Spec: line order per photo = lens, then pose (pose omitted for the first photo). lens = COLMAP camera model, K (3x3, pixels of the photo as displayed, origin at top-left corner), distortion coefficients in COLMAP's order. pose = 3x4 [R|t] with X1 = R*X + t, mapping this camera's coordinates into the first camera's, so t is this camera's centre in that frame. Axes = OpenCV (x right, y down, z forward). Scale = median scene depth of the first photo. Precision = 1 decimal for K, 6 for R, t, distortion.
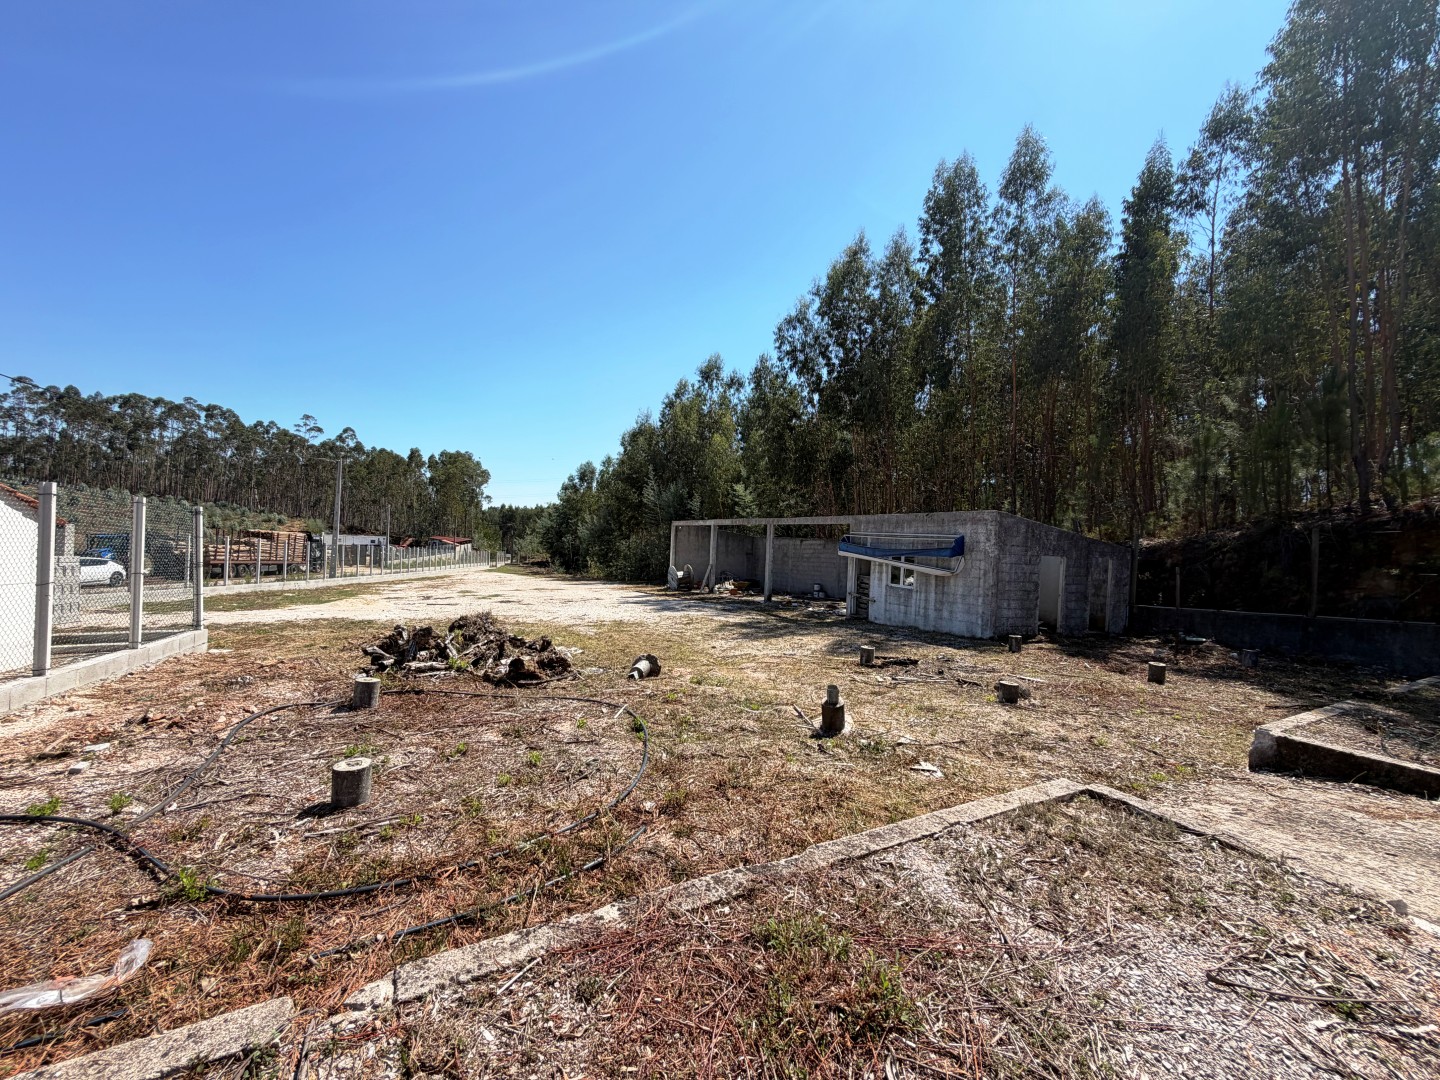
lens RADIAL K [[578.8, 0, 716.7], [0, 578.8, 548.1], [0, 0, 1]] dist [0.007395, -0.000010]
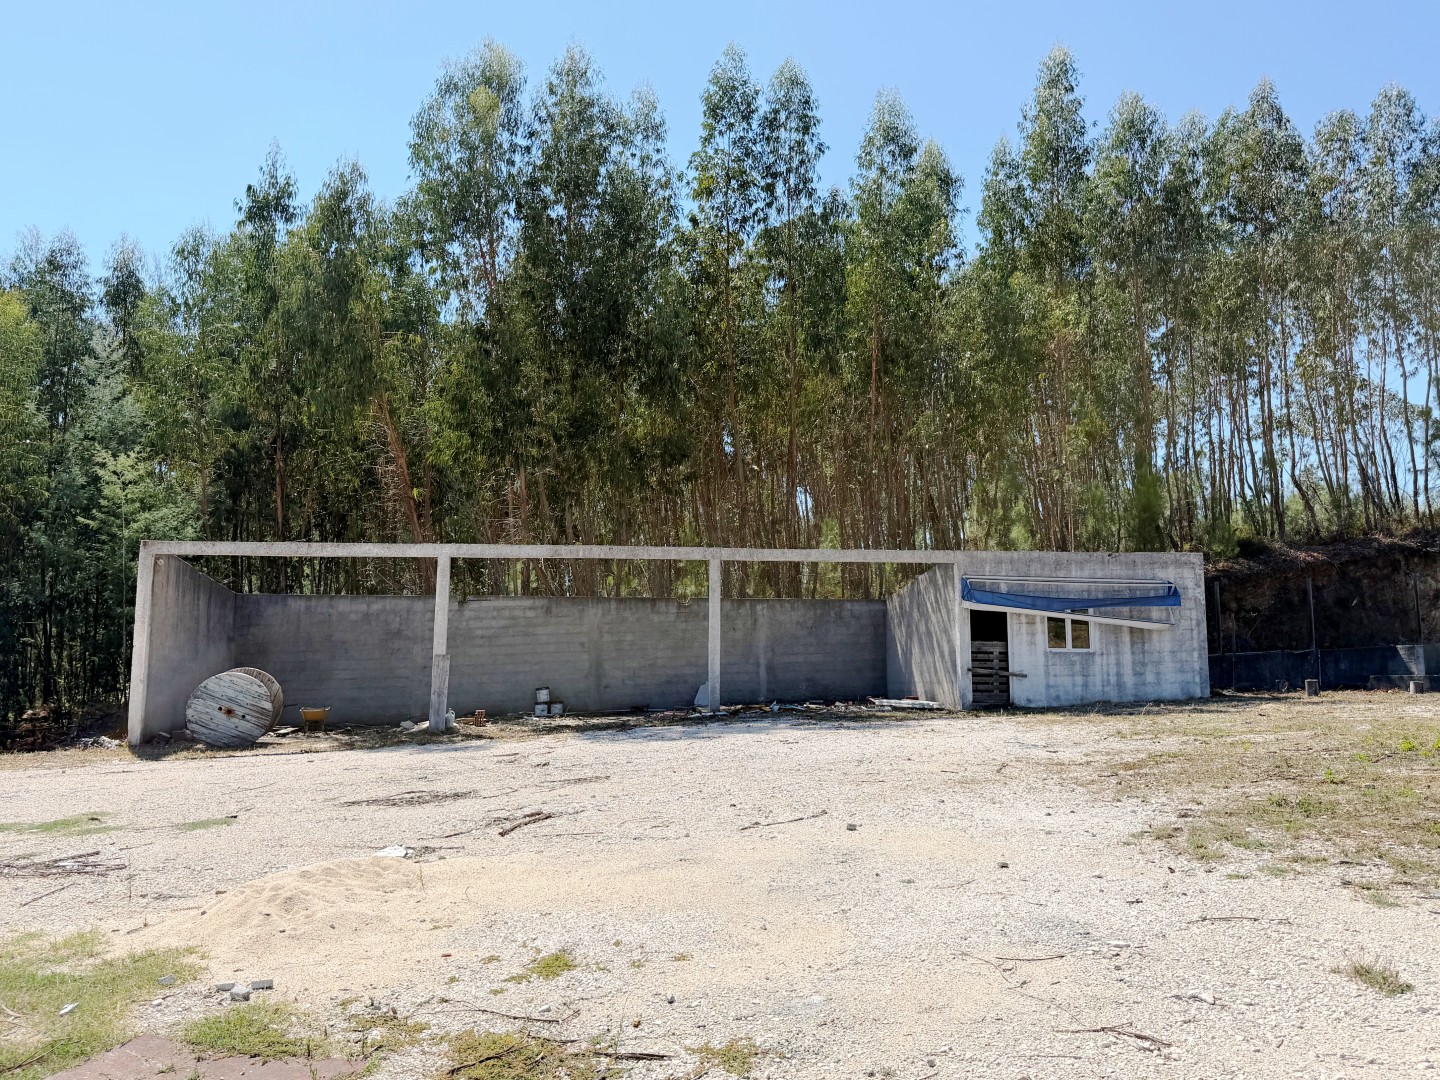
lens RADIAL K [[1071.8, 0, 718.0], [0, 1071.8, 527.8], [0, 0, 1]] dist [0.055445, -0.004518]
pose [[0.302815, 0.078307, 0.949827, -0.692608], [0.028161, 0.995448, -0.091047, 0.014494], [-0.952633, 0.054318, 0.299232, 0.617729]]
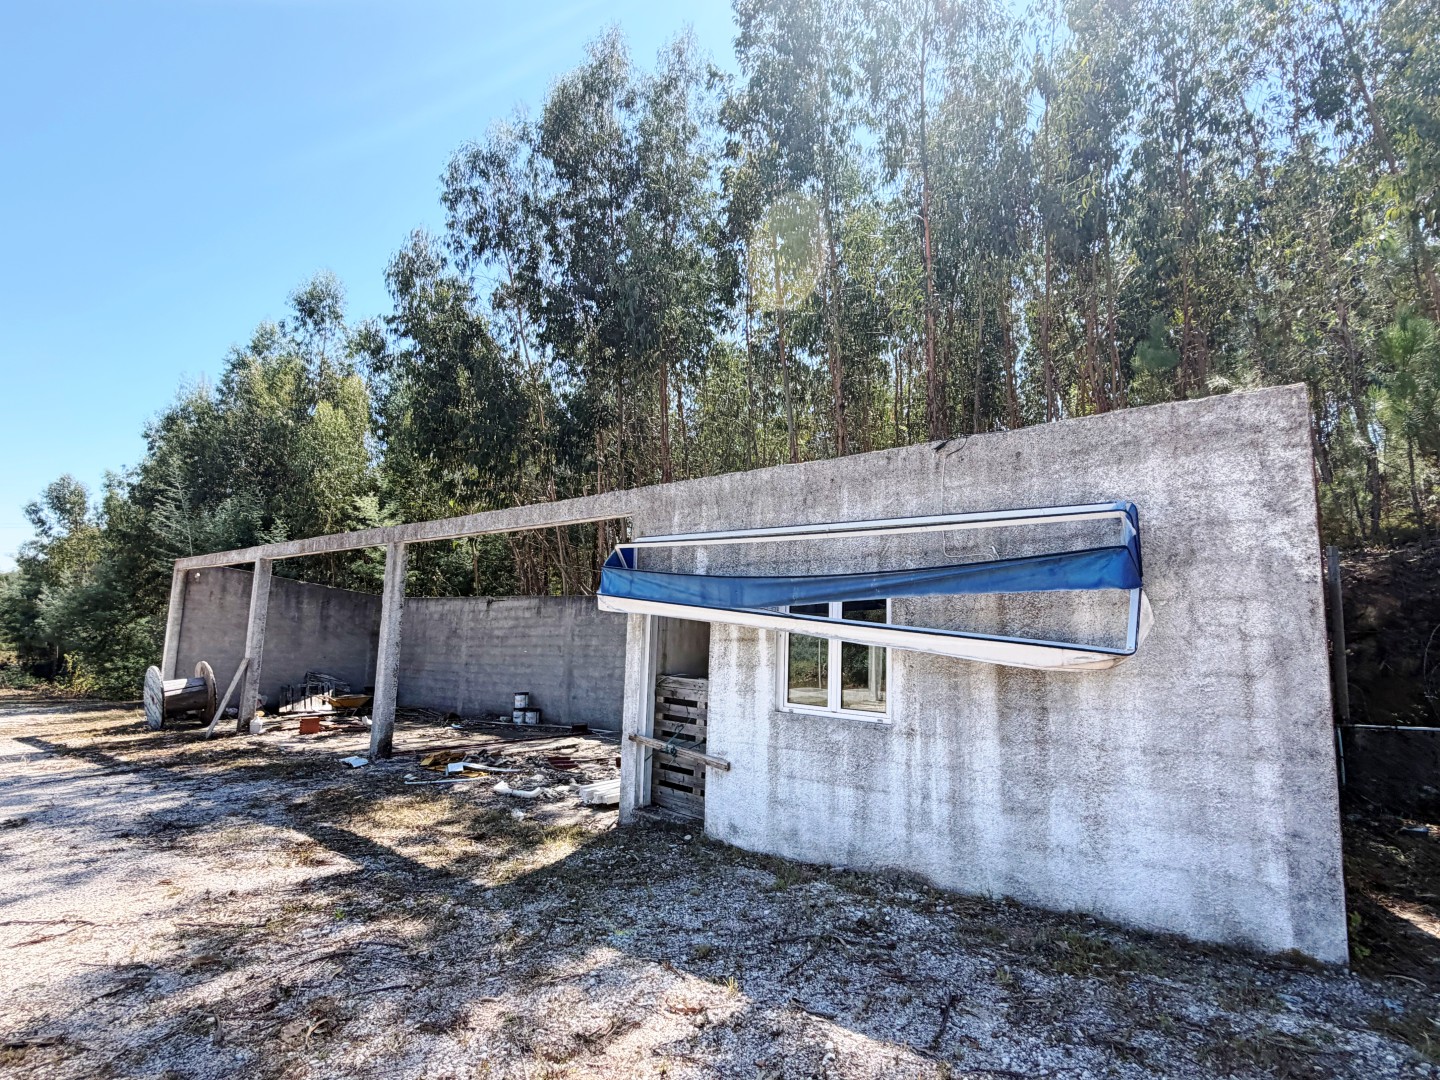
lens RADIAL K [[725.0, 0, 720.0], [0, 725.0, 540.0], [0, 0, 1]] dist [0.007212, 0.000432]
pose [[0.905035, 0.036084, 0.423803, 0.072316], [0.018452, 0.992126, -0.123878, 0.015824], [-0.424936, 0.119934, 0.897243, 0.429377]]
